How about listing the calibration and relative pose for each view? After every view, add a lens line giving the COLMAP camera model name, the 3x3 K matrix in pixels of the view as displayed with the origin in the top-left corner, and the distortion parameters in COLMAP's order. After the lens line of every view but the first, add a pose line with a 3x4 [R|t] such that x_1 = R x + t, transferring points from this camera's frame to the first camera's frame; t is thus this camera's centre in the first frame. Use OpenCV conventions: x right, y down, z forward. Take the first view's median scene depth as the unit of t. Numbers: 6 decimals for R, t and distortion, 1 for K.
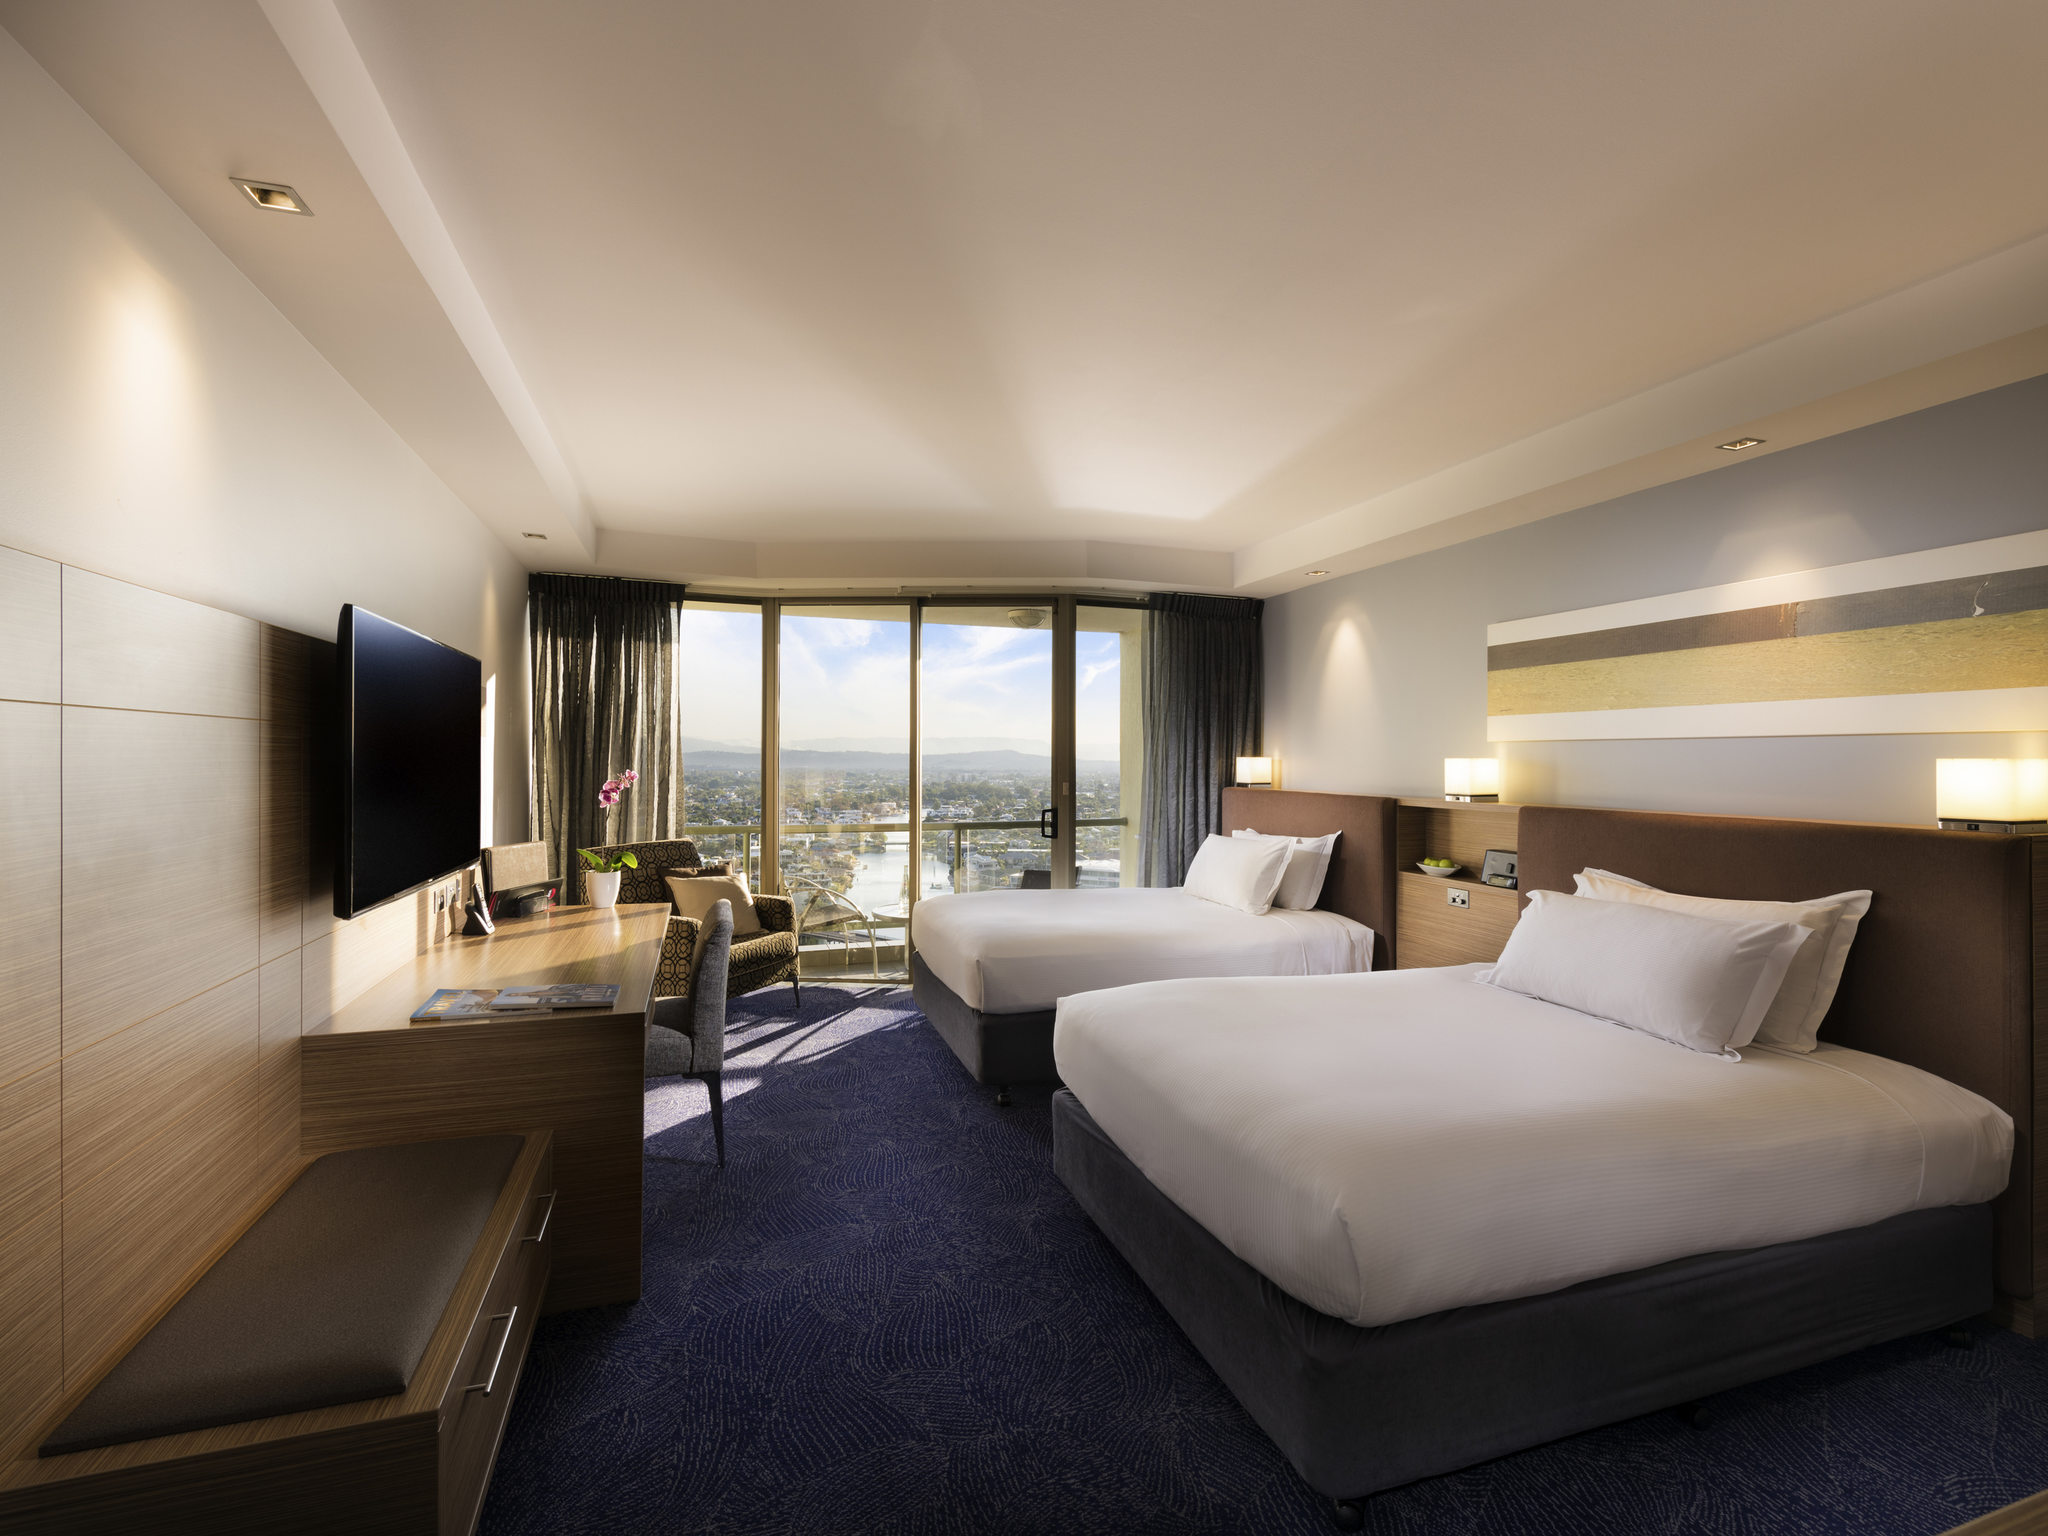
lens RADIAL K [[871.4, 0, 1024.0], [0, 871.4, 768.0], [0, 0, 1]] dist [0.000423, -0.000129]
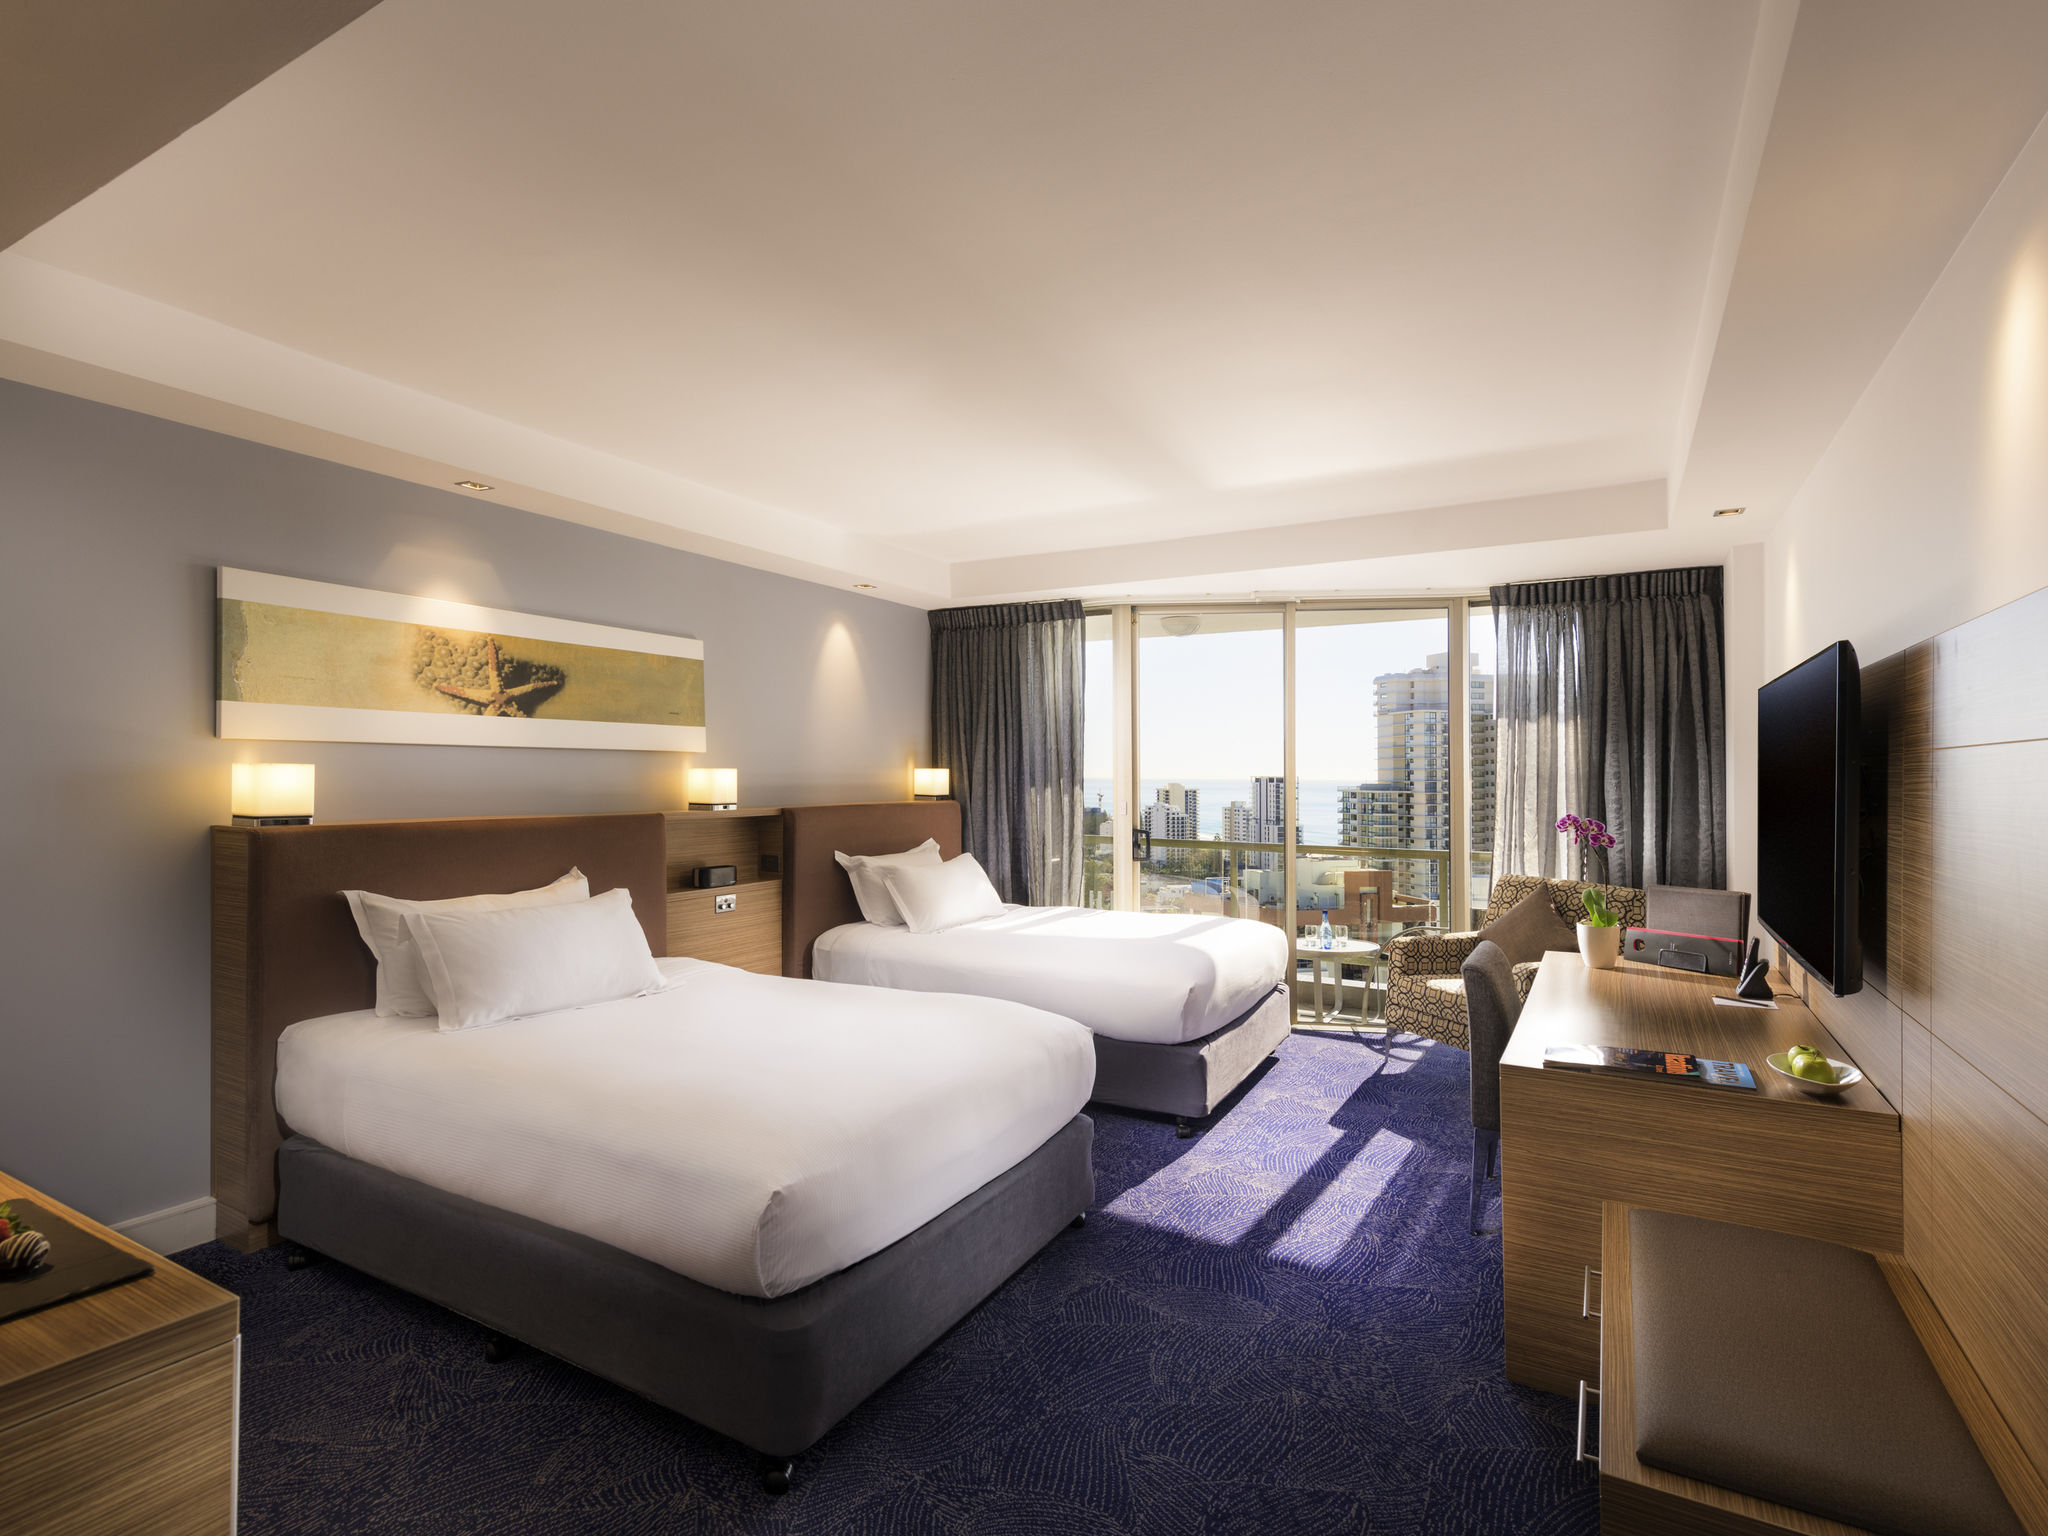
lens RADIAL K [[1008.5, 0, 1024.0], [0, 1008.5, 768.0], [0, 0, 1]] dist [0.027078, -0.000033]
pose [[0.675182, -0.007023, -0.737618, 0.540950], [-0.003349, 0.999915, -0.012586, 0.003628], [0.737644, 0.010968, 0.675101, 0.184255]]
